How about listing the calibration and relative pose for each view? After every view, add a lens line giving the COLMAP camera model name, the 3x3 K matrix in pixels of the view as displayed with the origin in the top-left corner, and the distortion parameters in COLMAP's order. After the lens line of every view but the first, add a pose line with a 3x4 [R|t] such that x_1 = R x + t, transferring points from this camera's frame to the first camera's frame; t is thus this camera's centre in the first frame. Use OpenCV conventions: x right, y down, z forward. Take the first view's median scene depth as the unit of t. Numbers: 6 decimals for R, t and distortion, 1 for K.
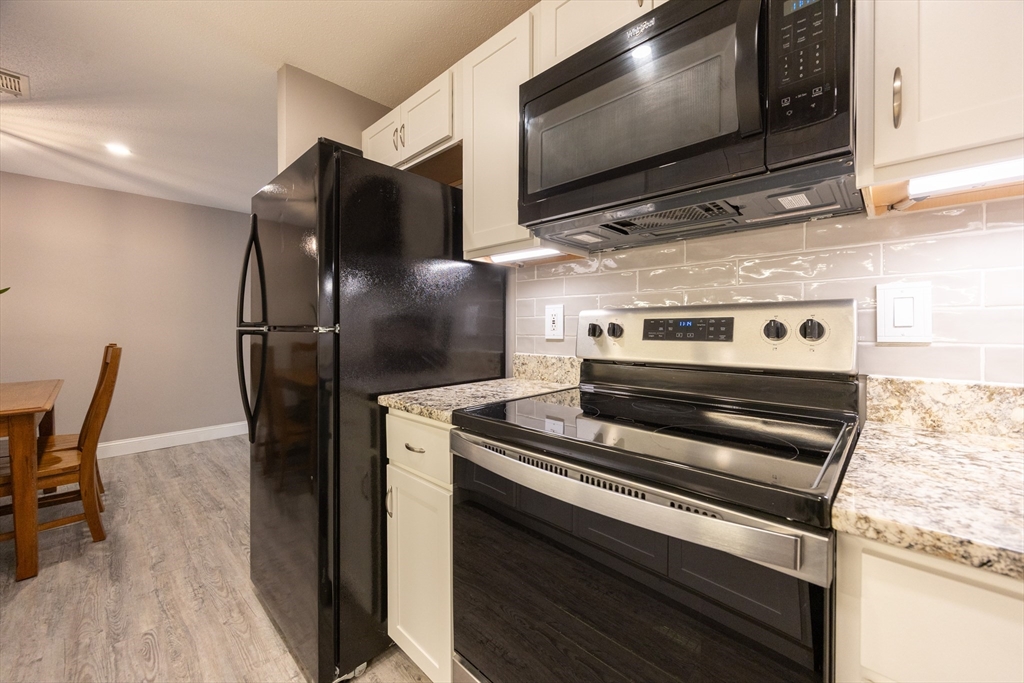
lens RADIAL K [[397.0, 0, 517.1], [0, 397.0, 334.6], [0, 0, 1]] dist [0.000323, 0.000375]
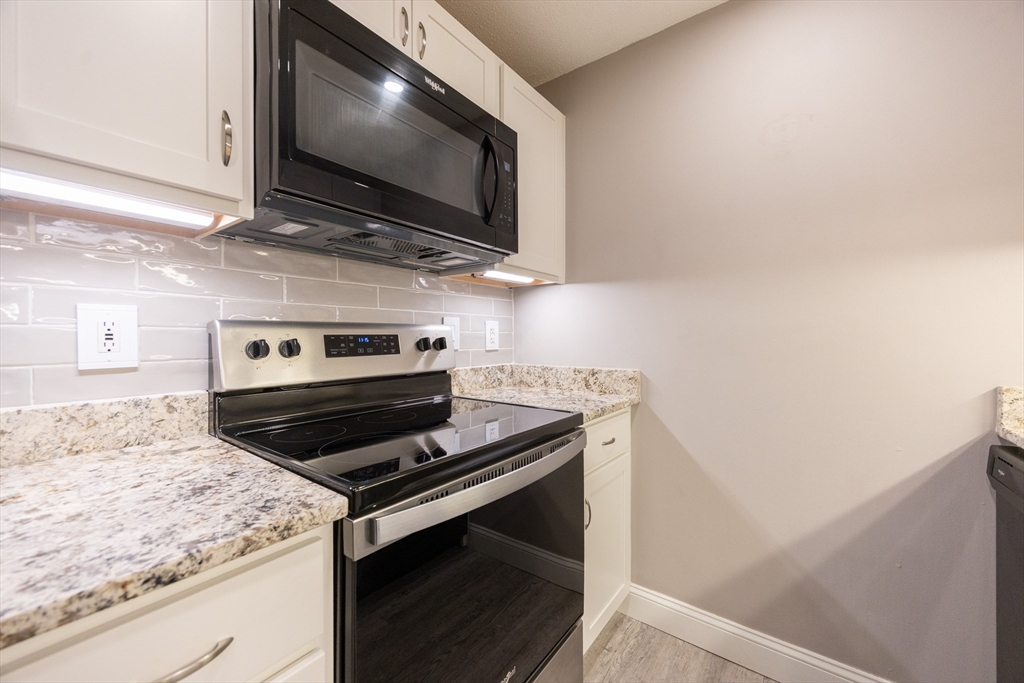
lens RADIAL K [[397.0, 0, 511.0], [0, 397.0, 341.8], [0, 0, 1]] dist [0.000323, 0.000375]
pose [[-0.109404, -0.013971, 0.993899, -0.479618], [0.018474, 0.999700, 0.016086, -0.022538], [-0.993826, 0.020121, -0.109113, 0.507572]]
